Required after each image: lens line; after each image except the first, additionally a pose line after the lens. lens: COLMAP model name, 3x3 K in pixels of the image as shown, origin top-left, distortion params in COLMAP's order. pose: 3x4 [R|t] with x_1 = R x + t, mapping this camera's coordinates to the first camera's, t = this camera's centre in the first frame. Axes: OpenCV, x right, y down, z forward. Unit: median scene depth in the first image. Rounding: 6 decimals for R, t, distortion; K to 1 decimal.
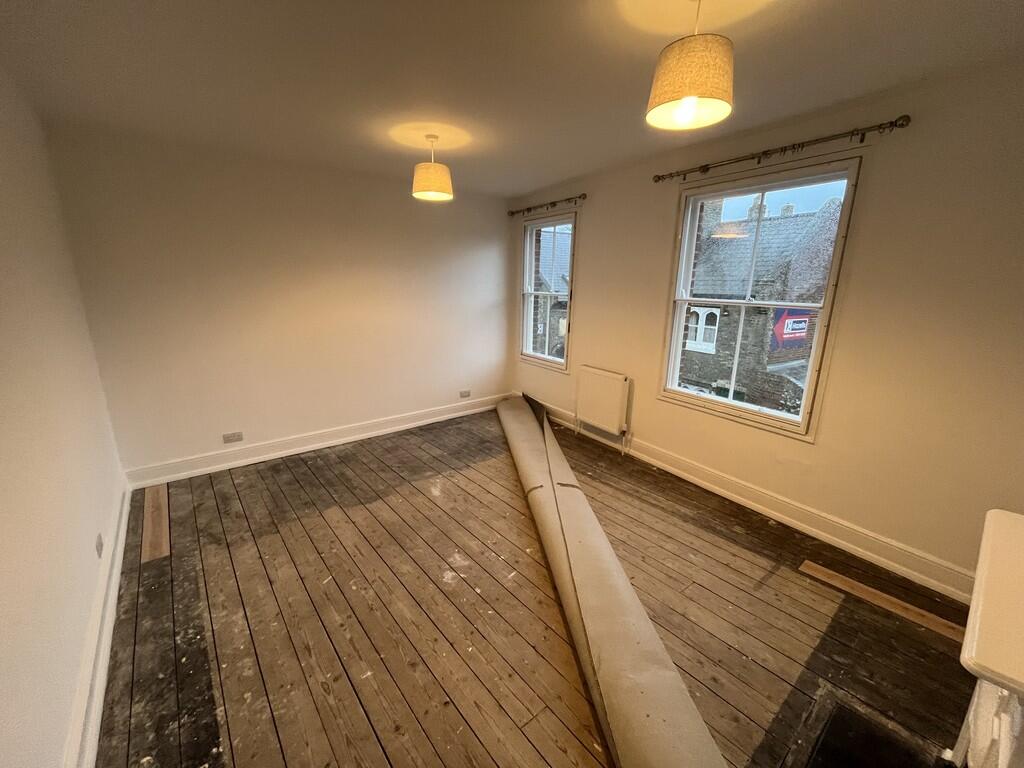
lens RADIAL K [[413.1, 0, 507.3], [0, 413.1, 384.6], [0, 0, 1]] dist [-0.002080, -0.000458]
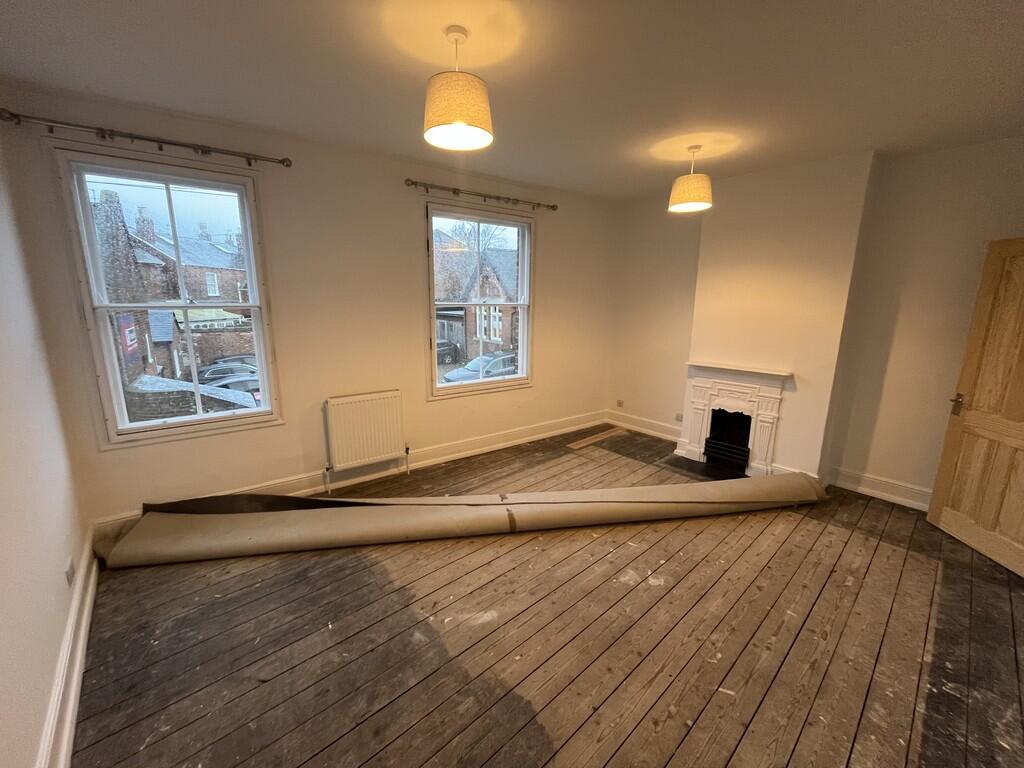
lens RADIAL K [[413.1, 0, 517.0], [0, 413.1, 383.0], [0, 0, 1]] dist [-0.002080, -0.000458]
pose [[-0.051683, -0.217865, 0.974609, -0.875331], [0.229155, 0.947287, 0.223909, -0.257757], [-0.972017, 0.234909, 0.000966, 1.066133]]
